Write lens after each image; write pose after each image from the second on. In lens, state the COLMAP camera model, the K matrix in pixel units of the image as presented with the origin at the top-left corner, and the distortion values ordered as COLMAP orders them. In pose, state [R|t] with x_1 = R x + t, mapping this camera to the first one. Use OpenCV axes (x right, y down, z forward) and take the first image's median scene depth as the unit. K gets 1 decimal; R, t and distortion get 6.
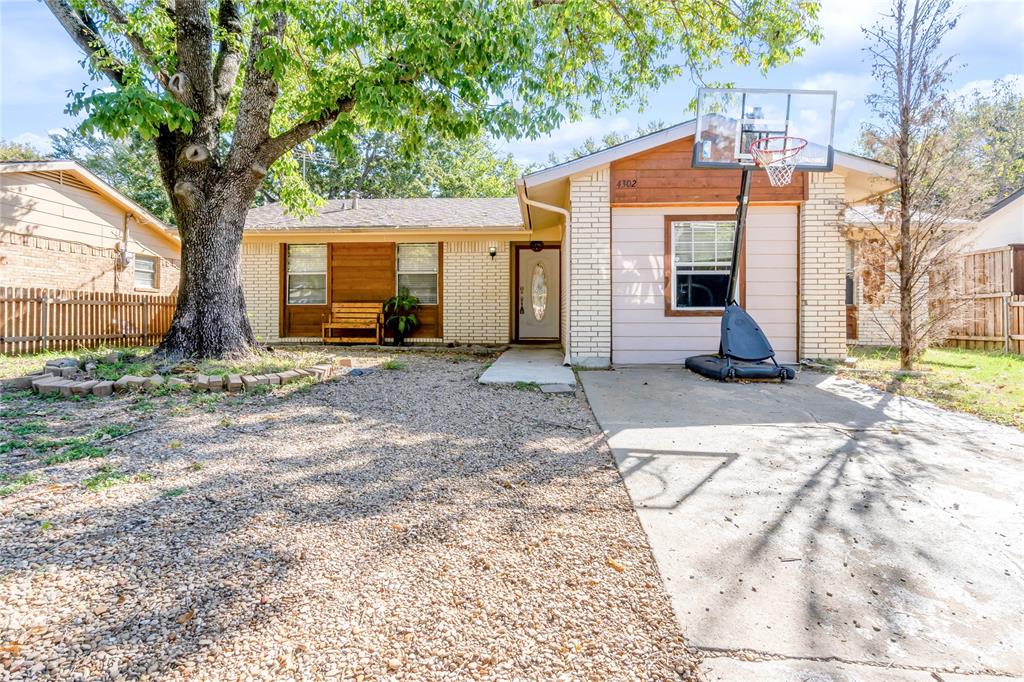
lens RADIAL K [[538.5, 0, 516.7], [0, 538.5, 341.1], [0, 0, 1]] dist [0.003185, 0.001532]
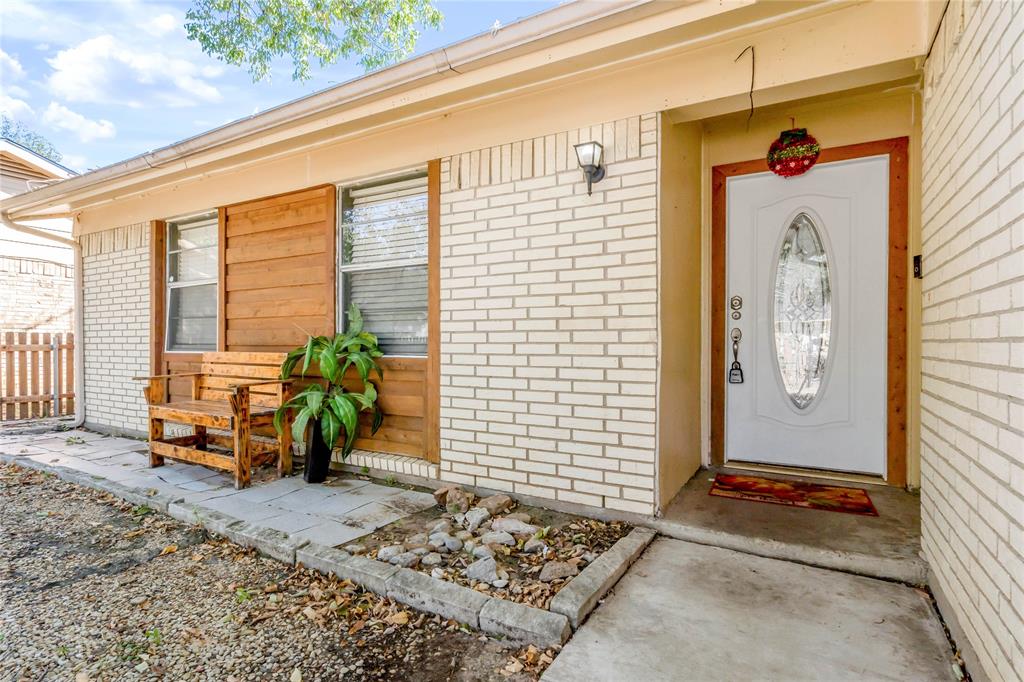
lens RADIAL K [[520.0, 0, 504.1], [0, 520.0, 345.1], [0, 0, 1]] dist [0.000884, 0.000131]
pose [[0.879779, -0.000571, -0.475383, 0.058439], [-0.019281, 0.999134, -0.036884, -0.096517], [0.474993, 0.041615, 0.879005, 1.117967]]
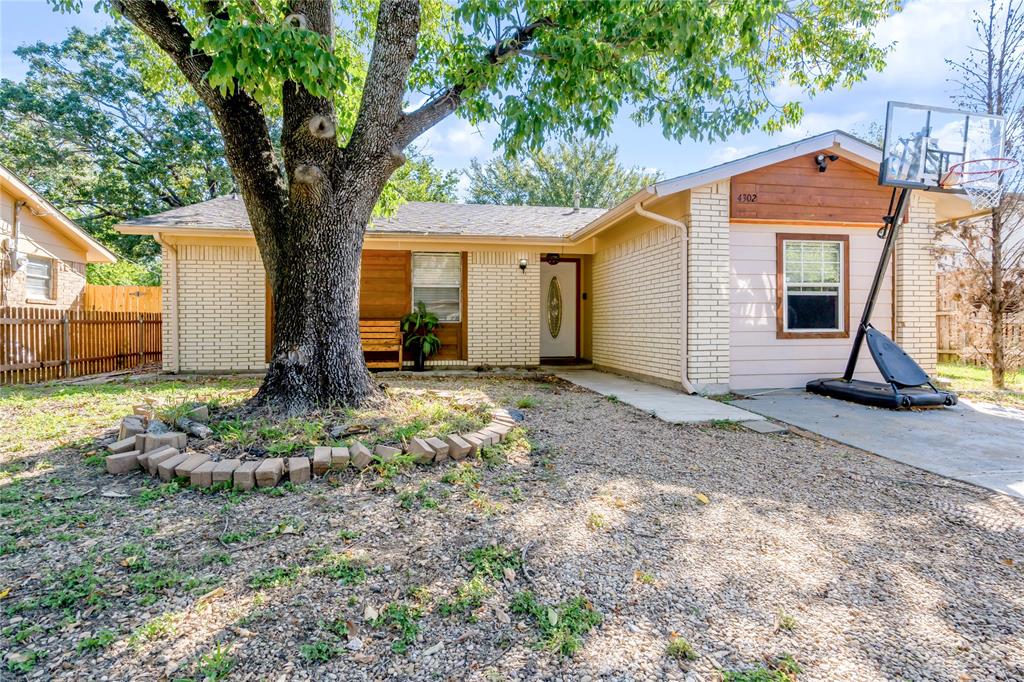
lens RADIAL K [[538.5, 0, 516.7], [0, 538.5, 341.1], [0, 0, 1]] dist [0.003185, 0.001532]
pose [[0.972655, -0.009583, 0.232055, -0.393174], [0.013423, 0.999798, -0.014973, -0.033779], [-0.231864, 0.017679, 0.972587, 0.180438]]
